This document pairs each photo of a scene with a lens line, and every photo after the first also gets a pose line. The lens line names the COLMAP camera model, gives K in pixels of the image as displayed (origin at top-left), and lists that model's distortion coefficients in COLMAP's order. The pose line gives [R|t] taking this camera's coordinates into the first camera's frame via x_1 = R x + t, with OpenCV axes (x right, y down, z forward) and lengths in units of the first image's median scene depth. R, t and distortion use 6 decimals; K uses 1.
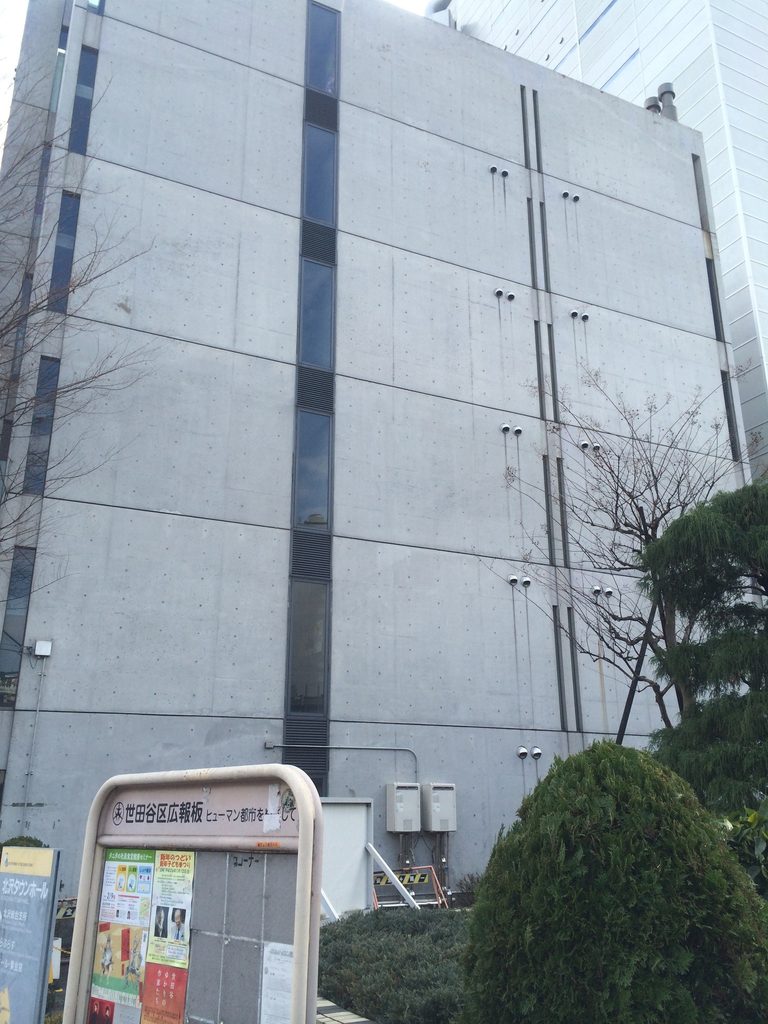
lens RADIAL K [[867.8, 0, 393.2], [0, 867.8, 503.7], [0, 0, 1]] dist [0.083203, -0.104608]
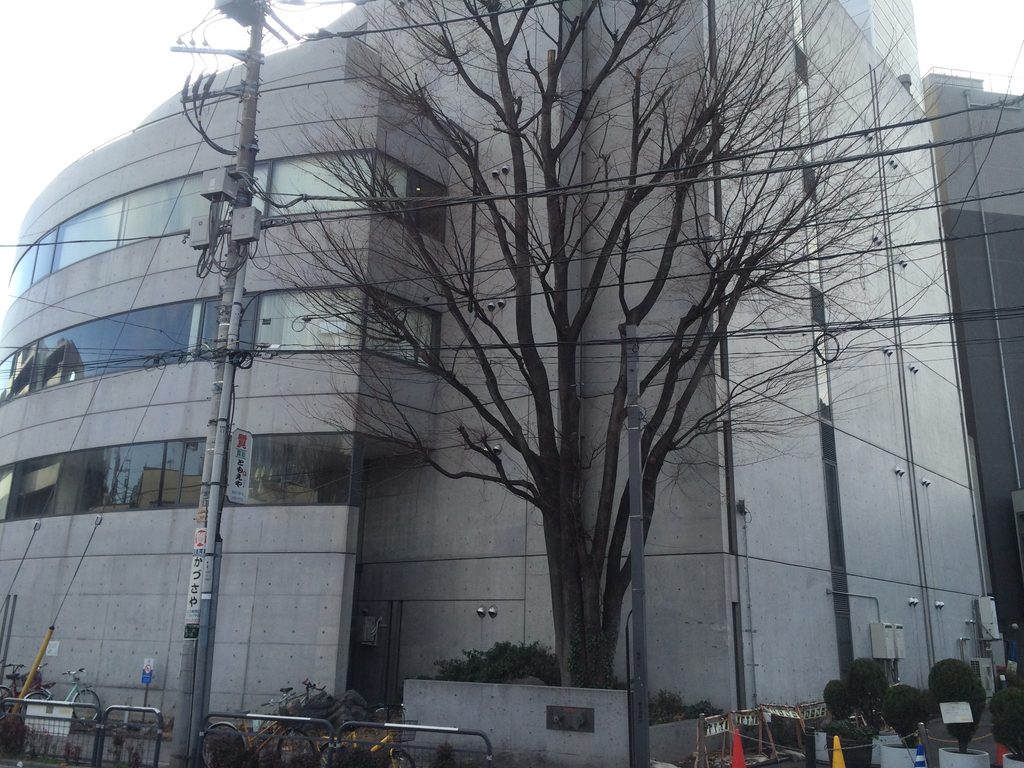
lens RADIAL K [[867.8, 0, 513.7], [0, 867.8, 381.0], [0, 0, 1]] dist [0.083203, -0.104608]
pose [[0.923413, 0.128946, 0.361498, -0.945754], [-0.149599, 0.988303, 0.029608, 0.001307], [-0.353451, -0.081420, 0.931903, -0.015275]]
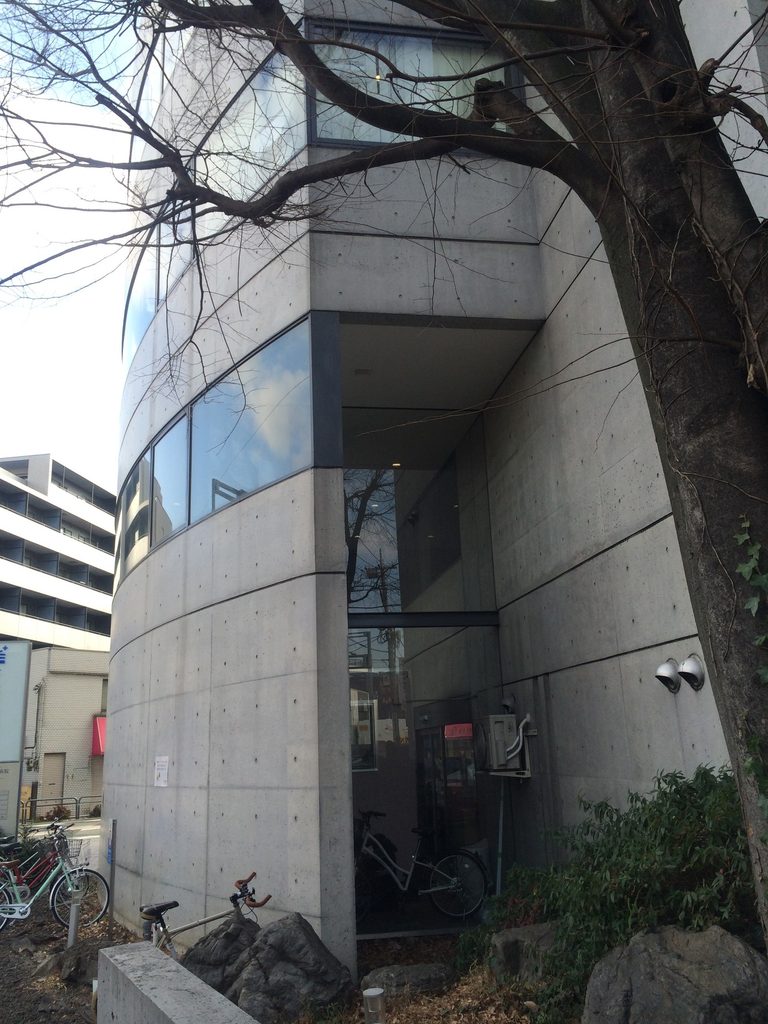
lens RADIAL K [[867.8, 0, 384.1], [0, 867.8, 509.6], [0, 0, 1]] dist [0.083203, -0.104608]
pose [[0.954978, -0.111306, -0.275006, -0.559064], [0.130272, 0.990133, 0.051630, 0.220093], [0.266545, -0.085131, 0.960055, 0.610968]]
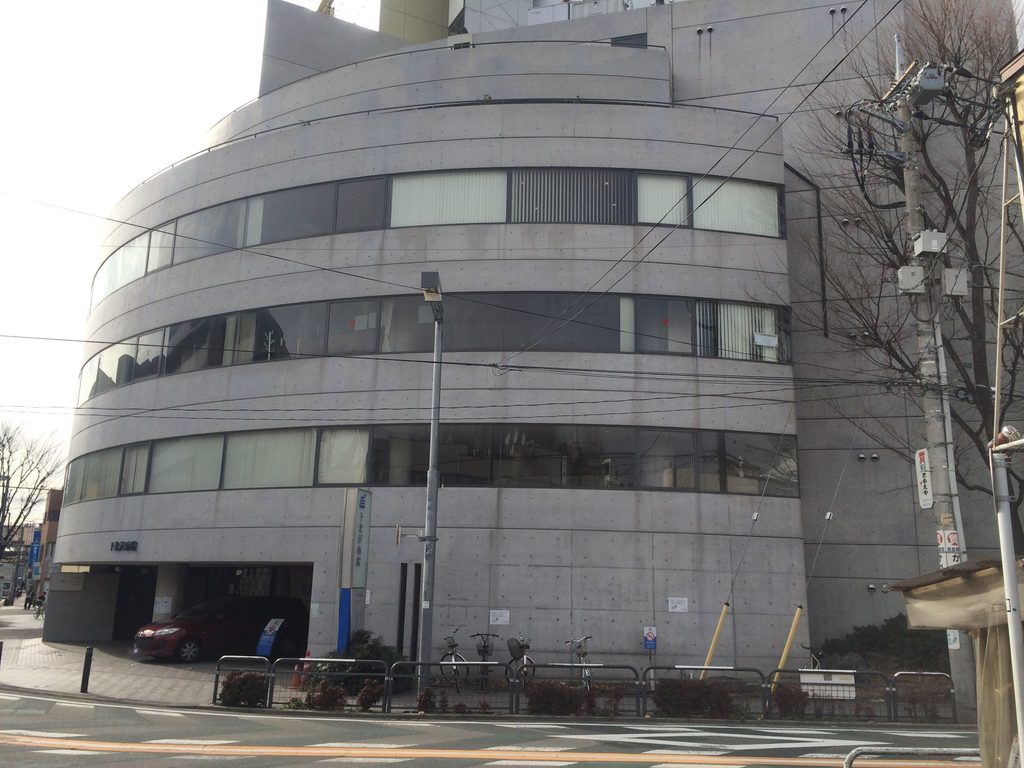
lens RADIAL K [[867.8, 0, 505.0], [0, 867.8, 386.4], [0, 0, 1]] dist [0.083203, -0.104608]
pose [[0.673560, 0.182395, 0.716274, -1.961605], [-0.265552, 0.964087, 0.004217, 0.168693], [-0.689782, -0.193048, 0.697806, 0.491348]]
